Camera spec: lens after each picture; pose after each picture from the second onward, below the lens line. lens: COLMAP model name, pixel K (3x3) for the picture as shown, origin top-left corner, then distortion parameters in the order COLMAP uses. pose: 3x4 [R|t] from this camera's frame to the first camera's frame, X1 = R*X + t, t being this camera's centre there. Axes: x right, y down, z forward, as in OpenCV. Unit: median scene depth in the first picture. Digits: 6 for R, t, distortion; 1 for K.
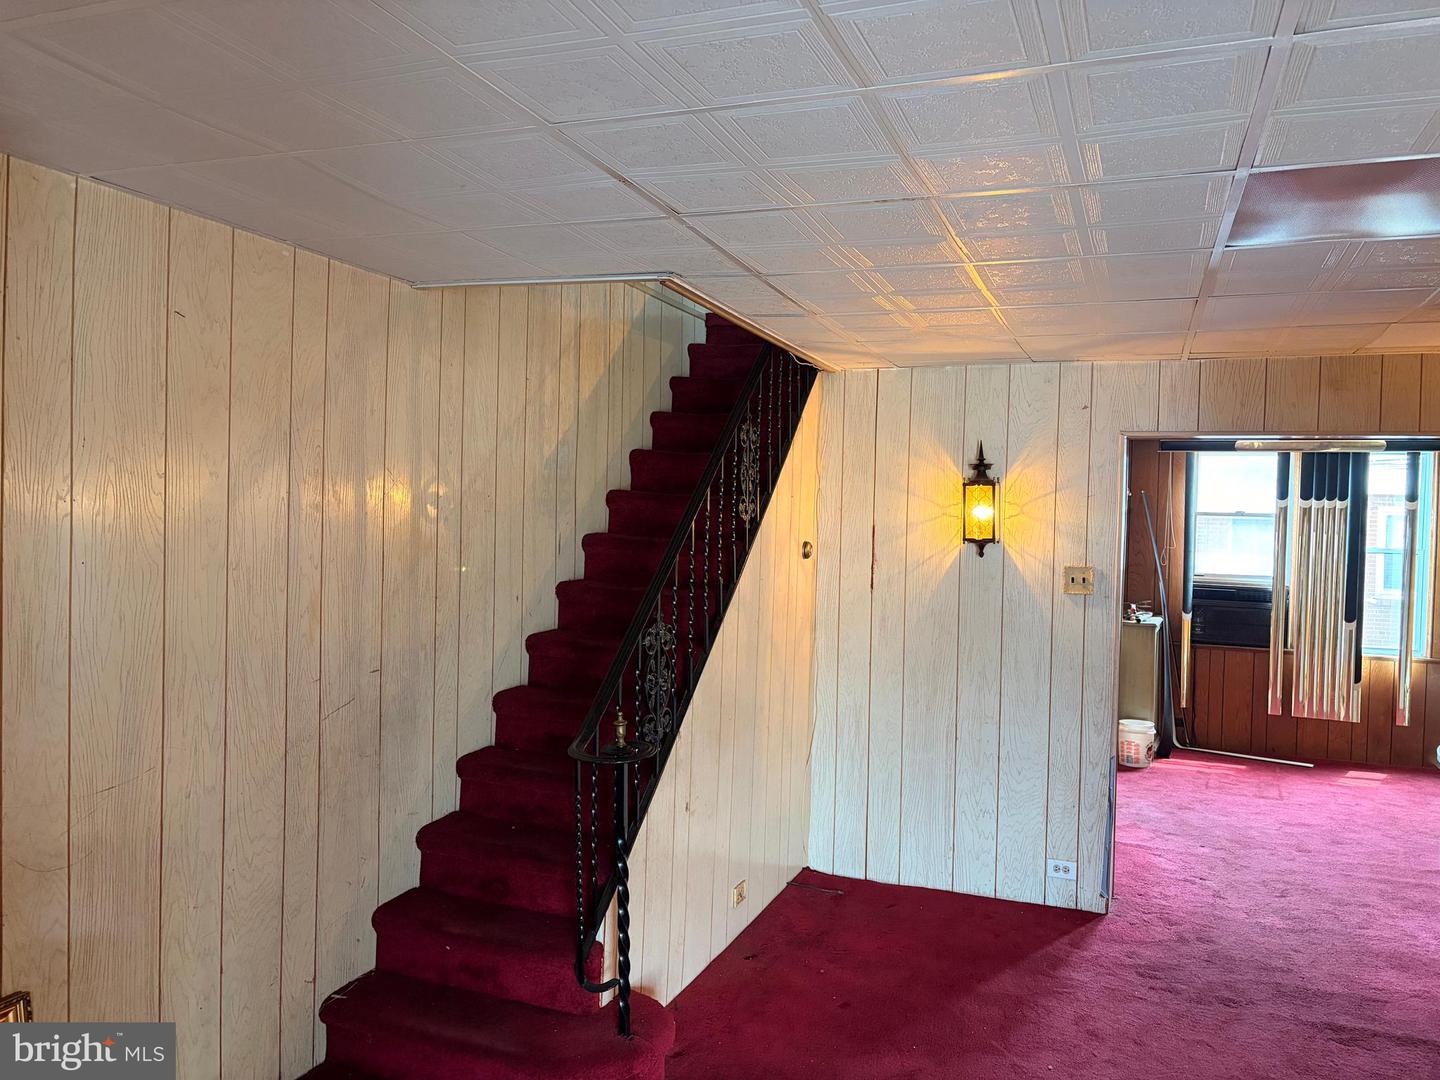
lens RADIAL K [[1092.4, 0, 717.0], [0, 1092.4, 541.8], [0, 0, 1]] dist [0.047183, -0.056516]
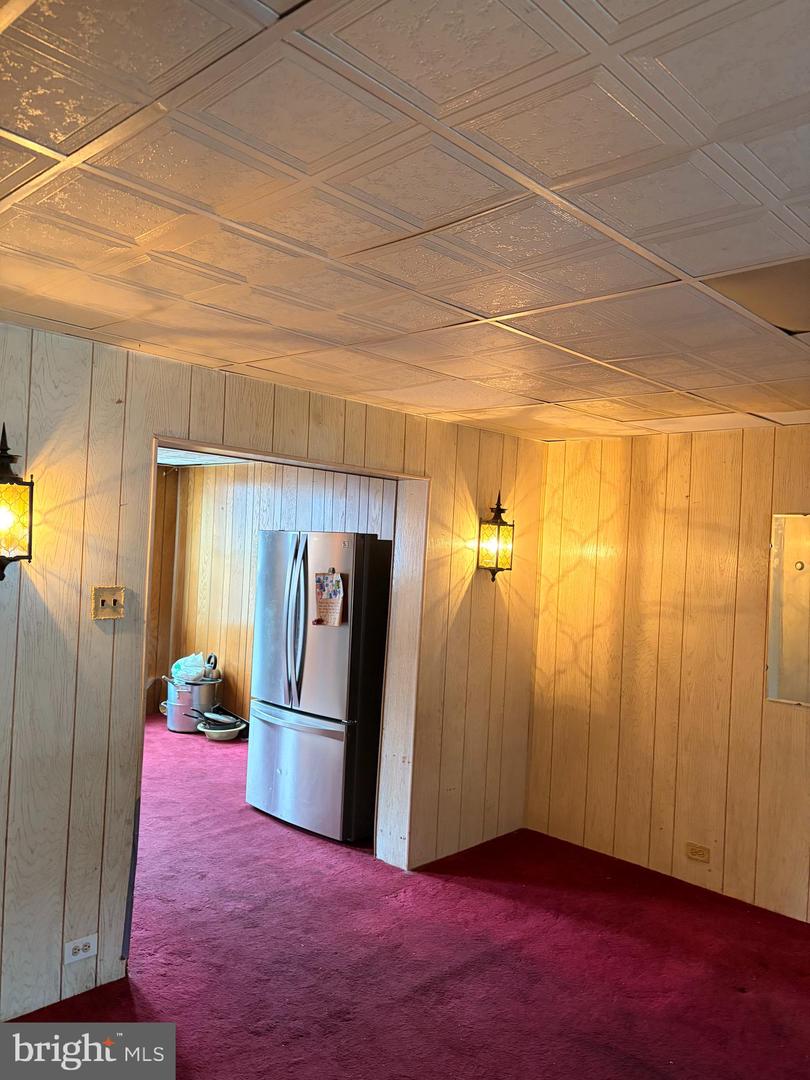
lens RADIAL K [[819.3, 0, 407.2], [0, 819.3, 543.9], [0, 0, 1]] dist [0.047183, -0.056516]
pose [[0.369729, -0.004784, 0.929127, -0.180052], [-0.017676, 0.999770, 0.012182, -0.022597], [-0.928971, -0.020928, 0.369559, 0.547619]]
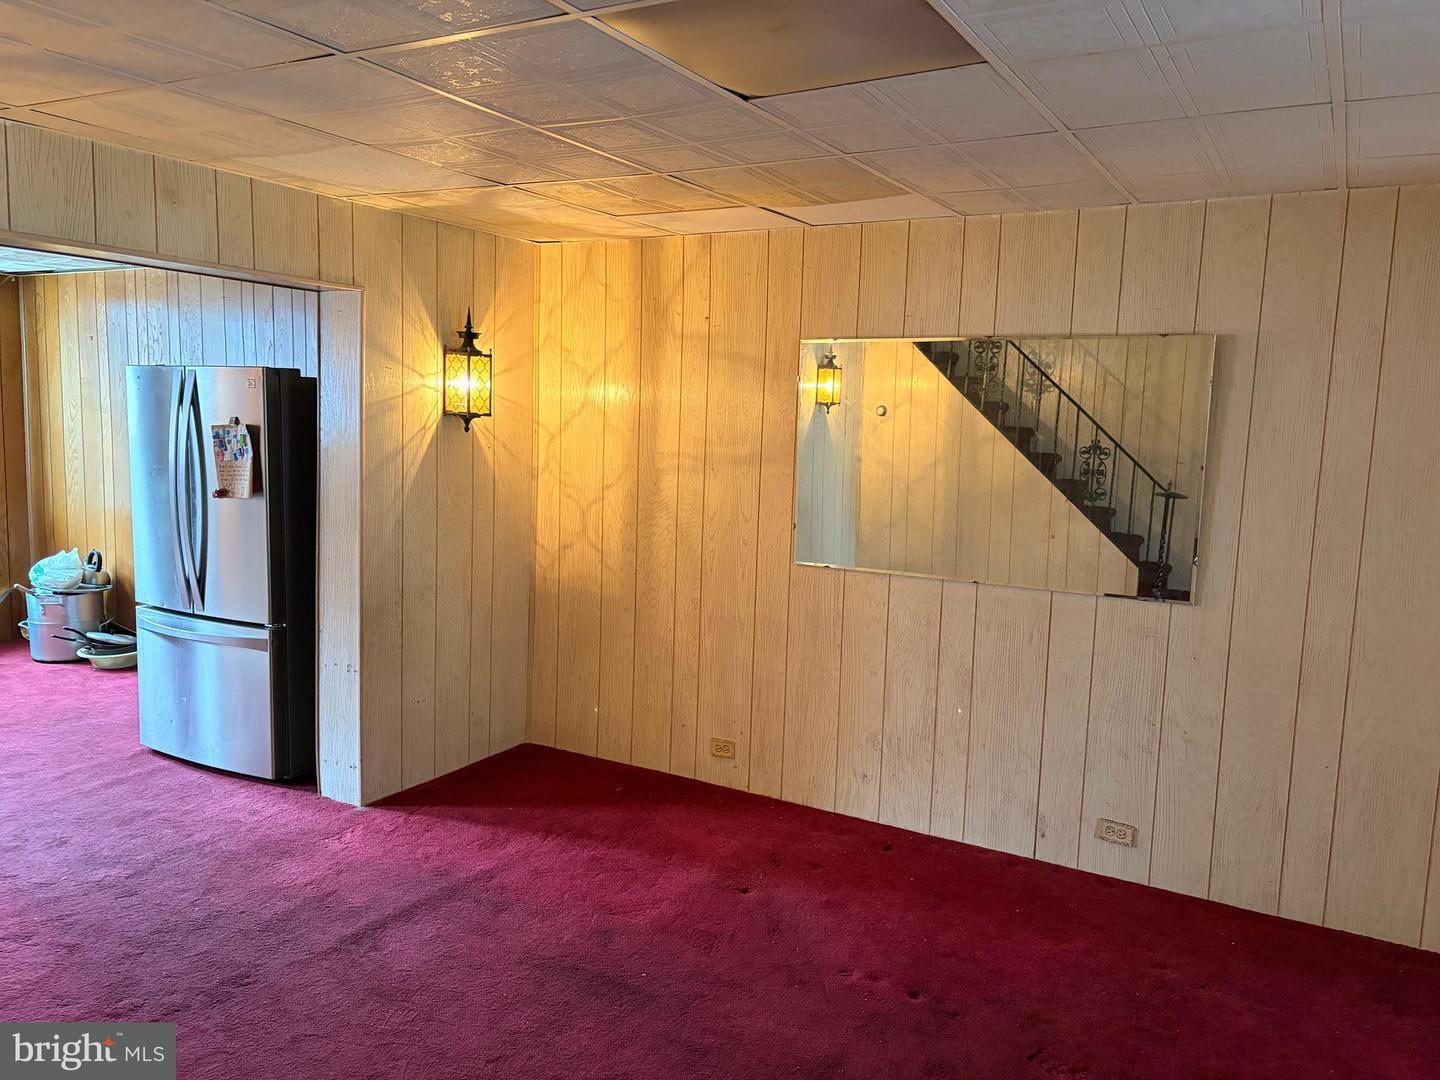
lens RADIAL K [[1092.4, 0, 721.3], [0, 1092.4, 550.1], [0, 0, 1]] dist [0.047183, -0.056516]
pose [[0.132862, -0.145255, 0.980433, -0.186090], [-0.006939, 0.989042, 0.147470, -0.009439], [-0.991110, -0.026397, 0.130399, 0.454922]]
